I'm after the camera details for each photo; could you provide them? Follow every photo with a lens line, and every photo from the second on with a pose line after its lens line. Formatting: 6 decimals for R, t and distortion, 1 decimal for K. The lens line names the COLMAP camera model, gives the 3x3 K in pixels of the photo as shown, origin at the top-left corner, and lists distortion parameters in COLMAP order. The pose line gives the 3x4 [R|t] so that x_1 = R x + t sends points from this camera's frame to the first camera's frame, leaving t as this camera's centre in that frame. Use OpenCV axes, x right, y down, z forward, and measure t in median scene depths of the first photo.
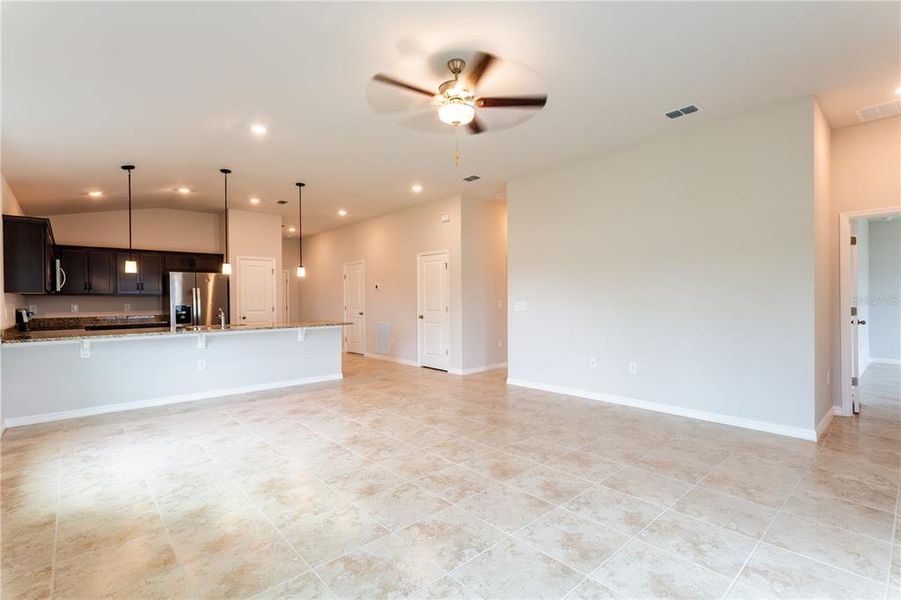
lens RADIAL K [[420.3, 0, 449.3], [0, 420.3, 297.2], [0, 0, 1]] dist [0.000902, 0.000023]
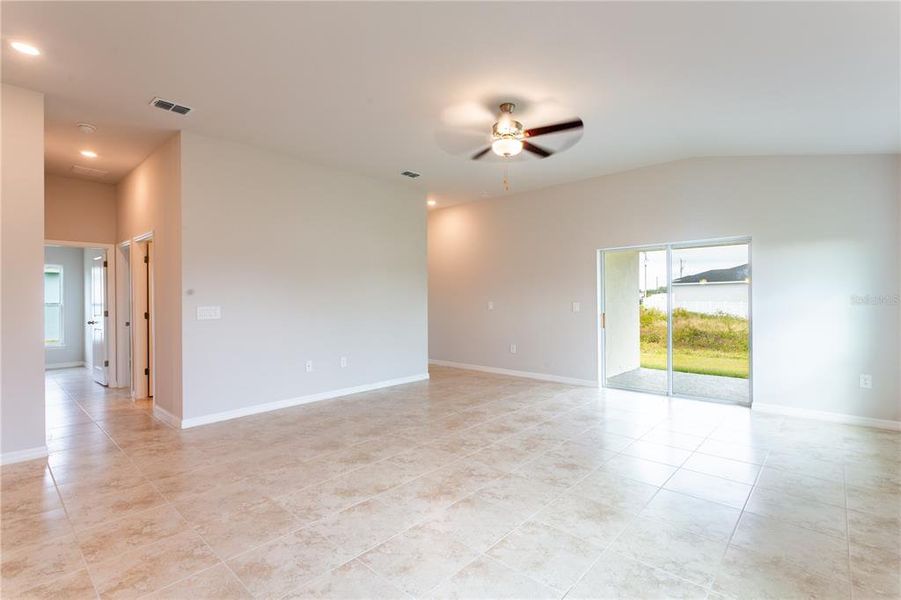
lens RADIAL K [[420.3, 0, 450.6], [0, 420.3, 301.8], [0, 0, 1]] dist [0.000902, 0.000023]
pose [[-0.105228, 0.005359, 0.994434, -0.931593], [0.003762, 0.999980, -0.004990, 0.011726], [-0.994441, 0.003216, -0.105246, 1.035037]]
